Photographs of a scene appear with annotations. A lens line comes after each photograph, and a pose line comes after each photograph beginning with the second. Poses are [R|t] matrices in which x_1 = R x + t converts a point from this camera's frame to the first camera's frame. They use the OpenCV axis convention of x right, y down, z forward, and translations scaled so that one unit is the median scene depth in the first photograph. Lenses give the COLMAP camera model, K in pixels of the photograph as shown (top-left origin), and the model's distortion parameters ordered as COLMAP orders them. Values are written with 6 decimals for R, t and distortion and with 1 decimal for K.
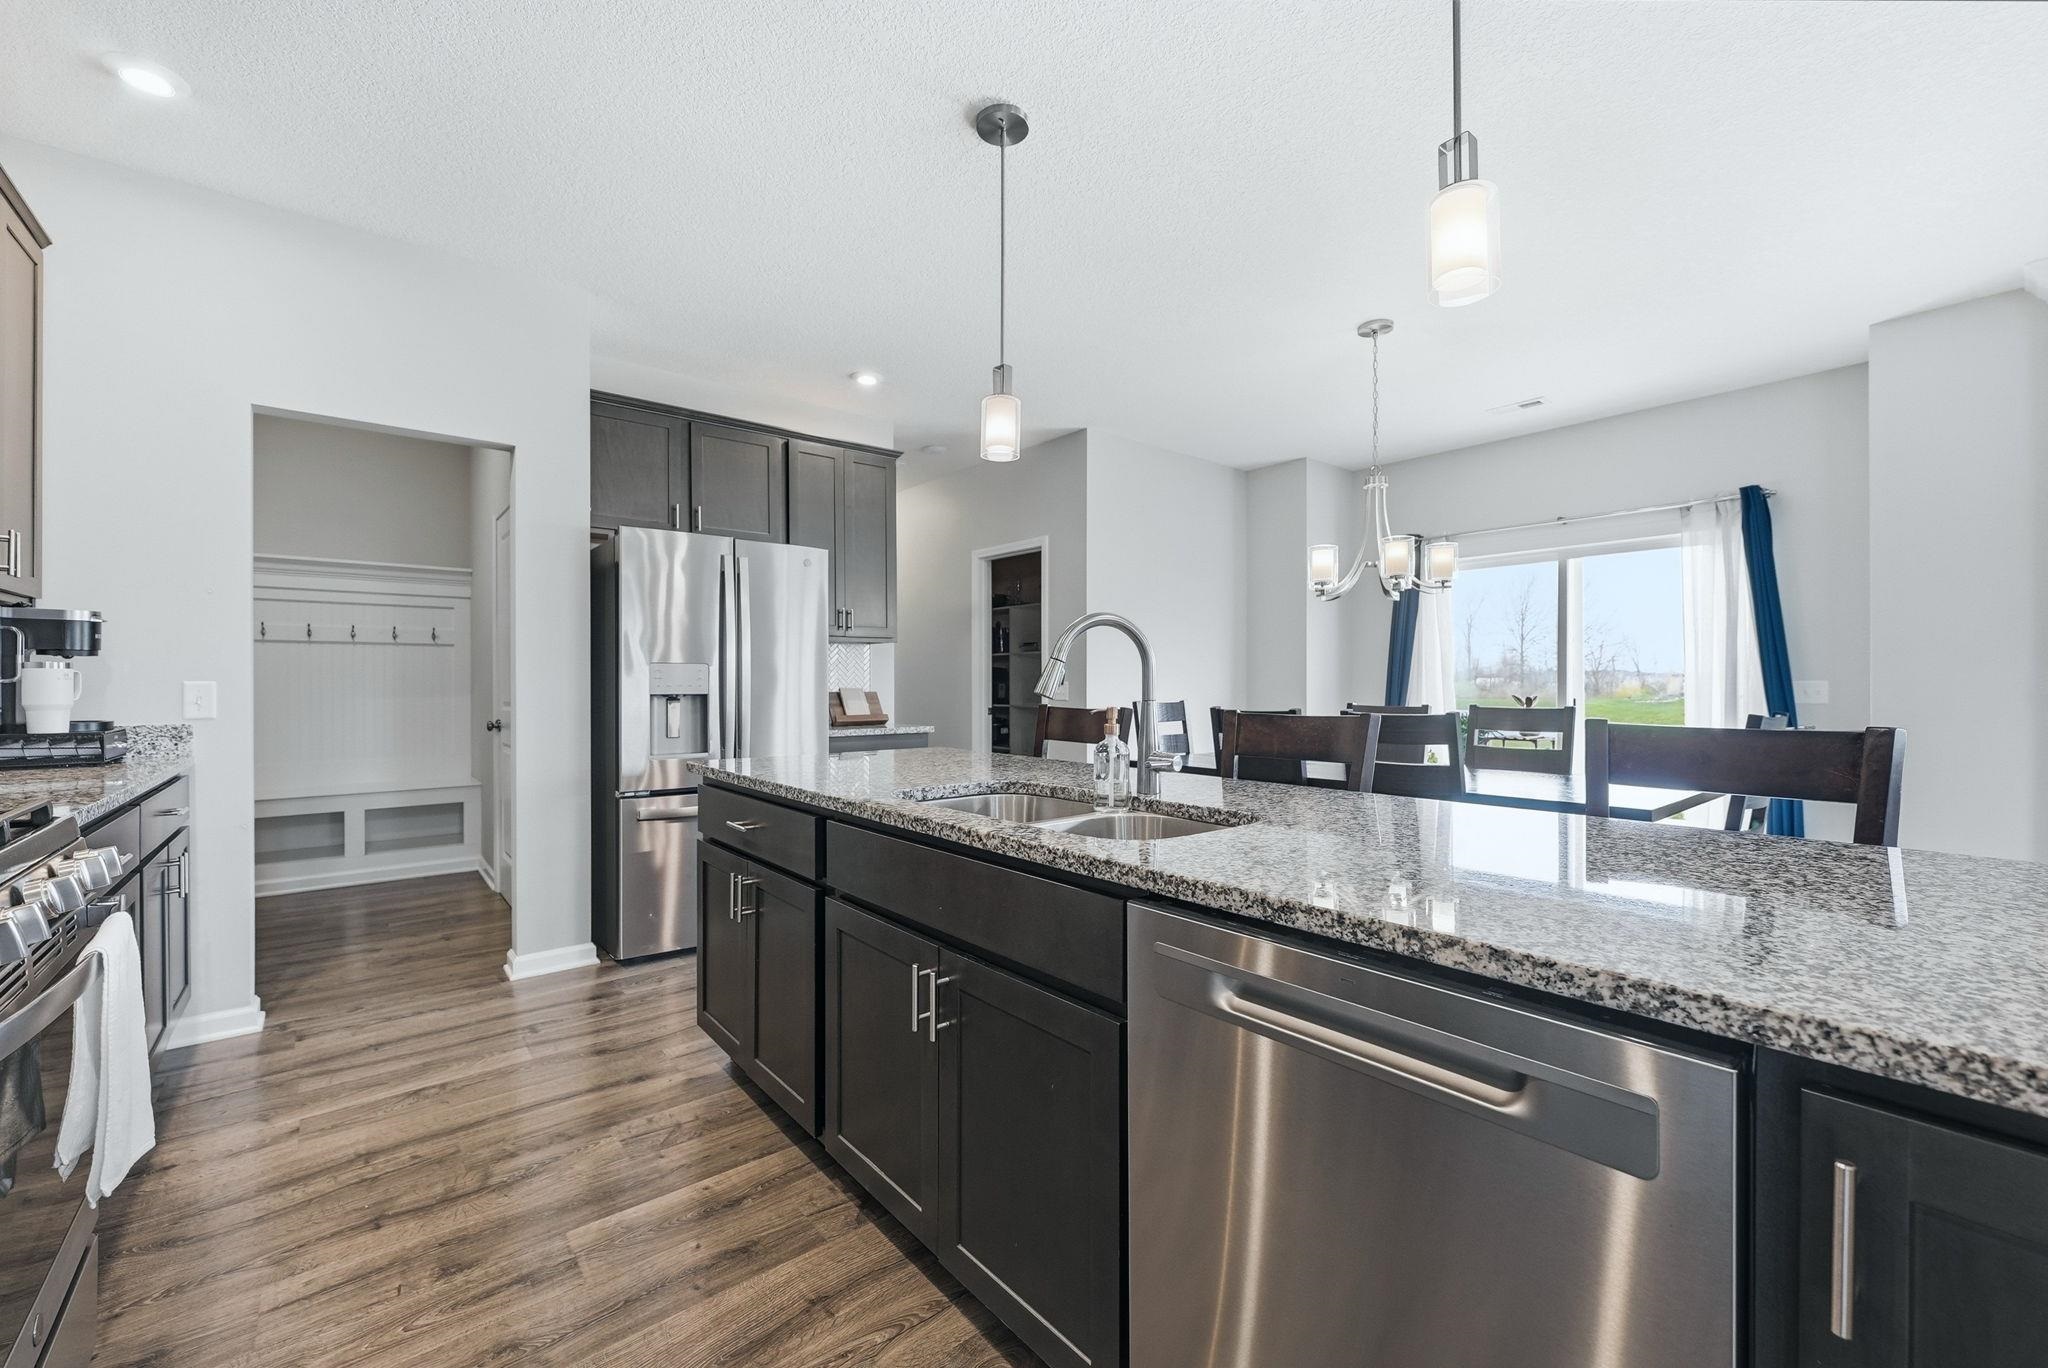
lens RADIAL K [[824.1, 0, 1019.7], [0, 824.1, 689.0], [0, 0, 1]] dist [-0.002418, 0.000176]
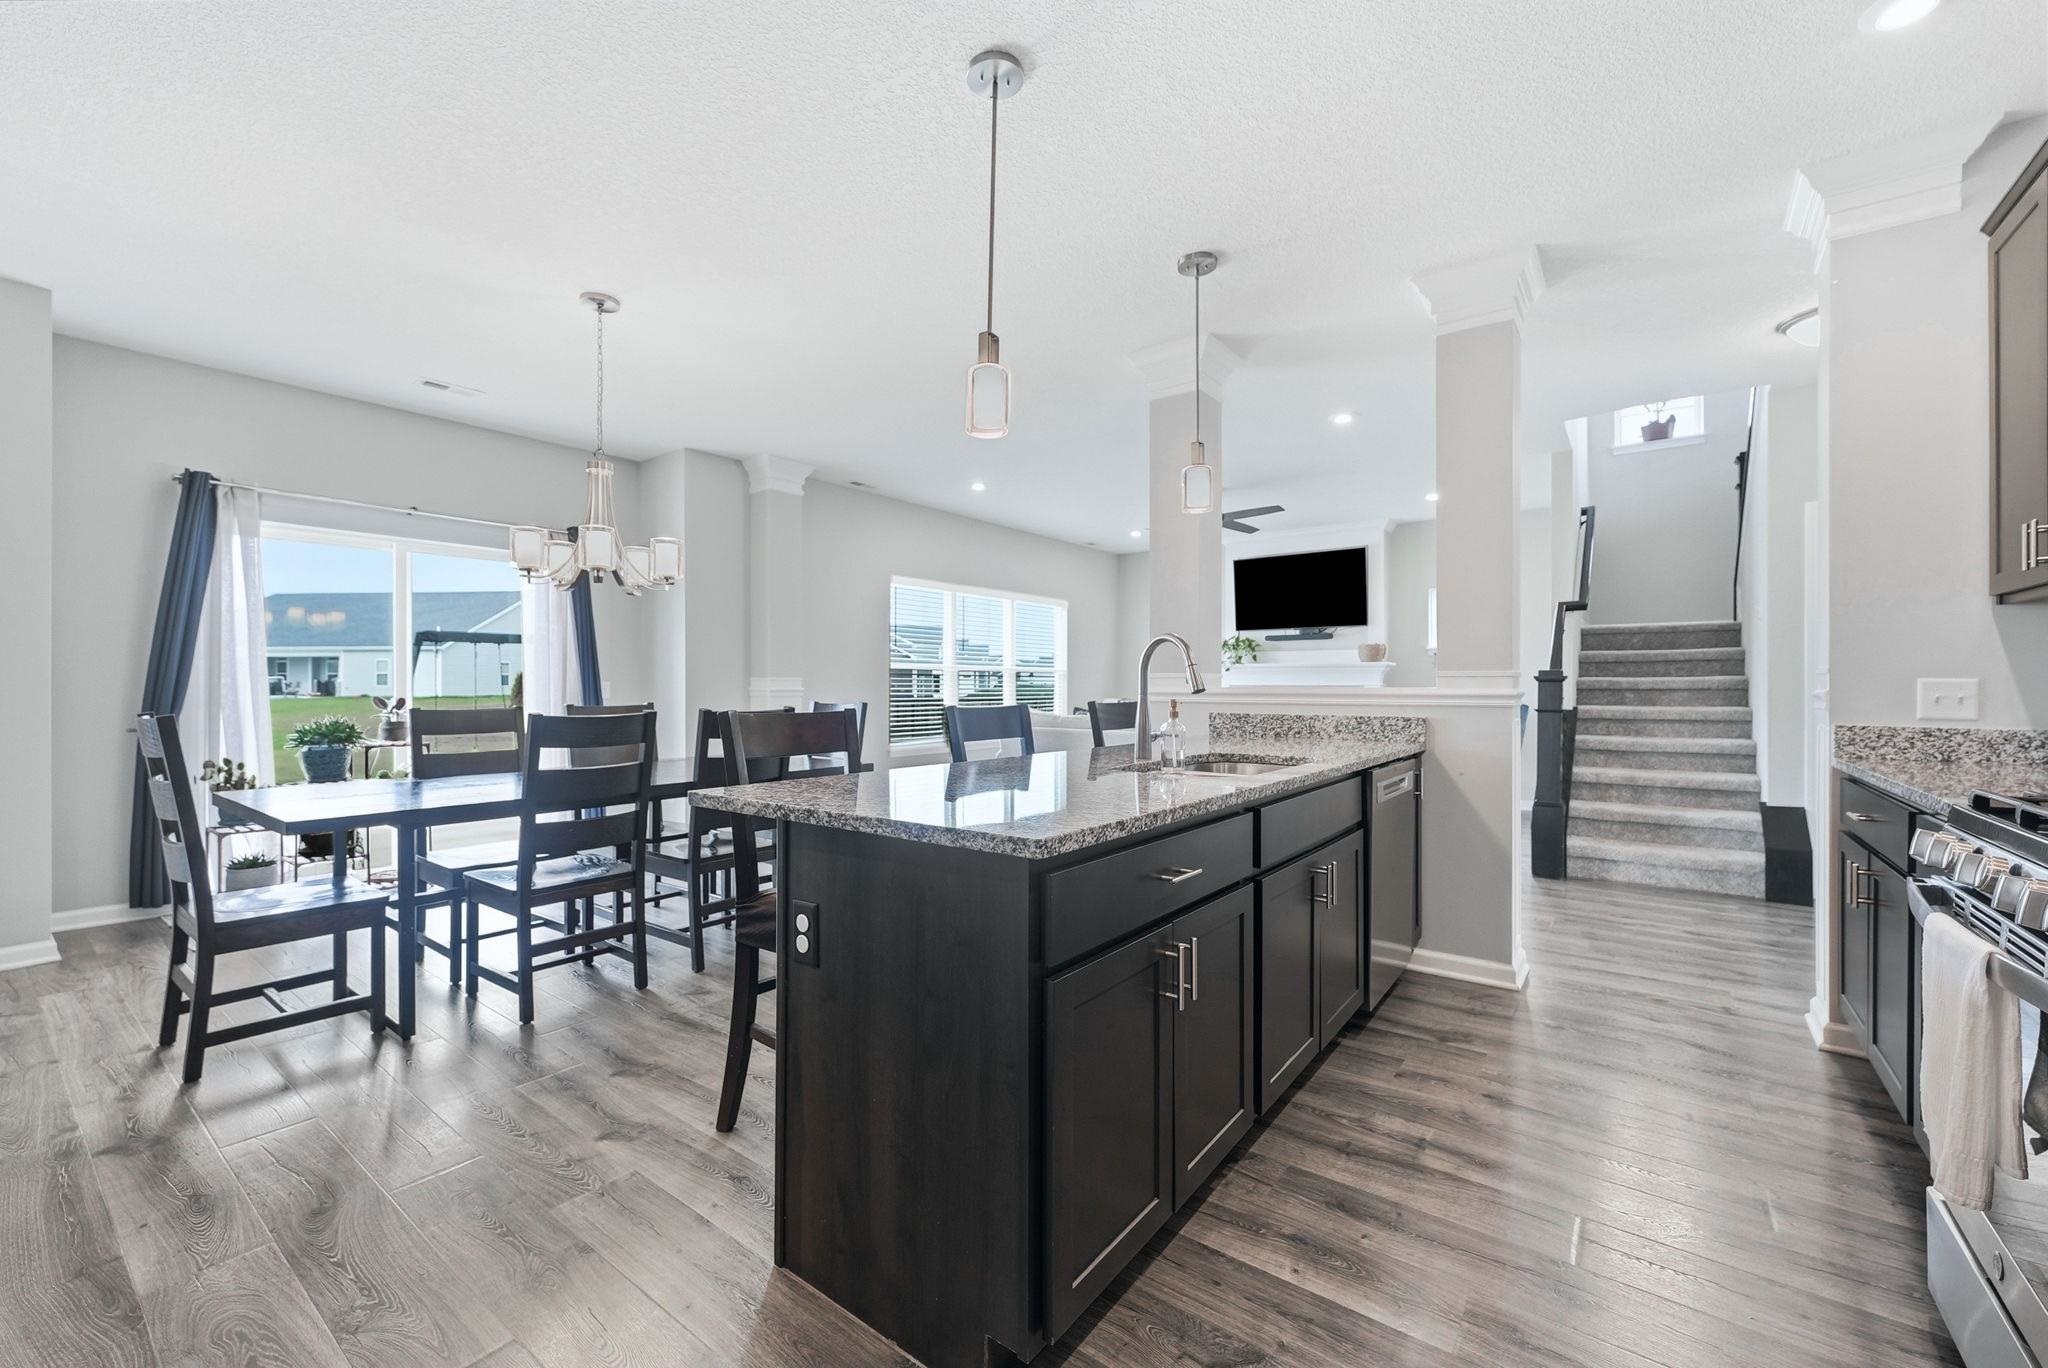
lens RADIAL K [[824.1, 0, 1019.7], [0, 824.1, 689.0], [0, 0, 1]] dist [-0.002418, 0.000176]
pose [[-0.227156, -0.006488, 0.973837, -1.184895], [0.001920, 0.999973, 0.007110, -0.008137], [-0.973857, 0.003485, -0.227137, 1.519952]]
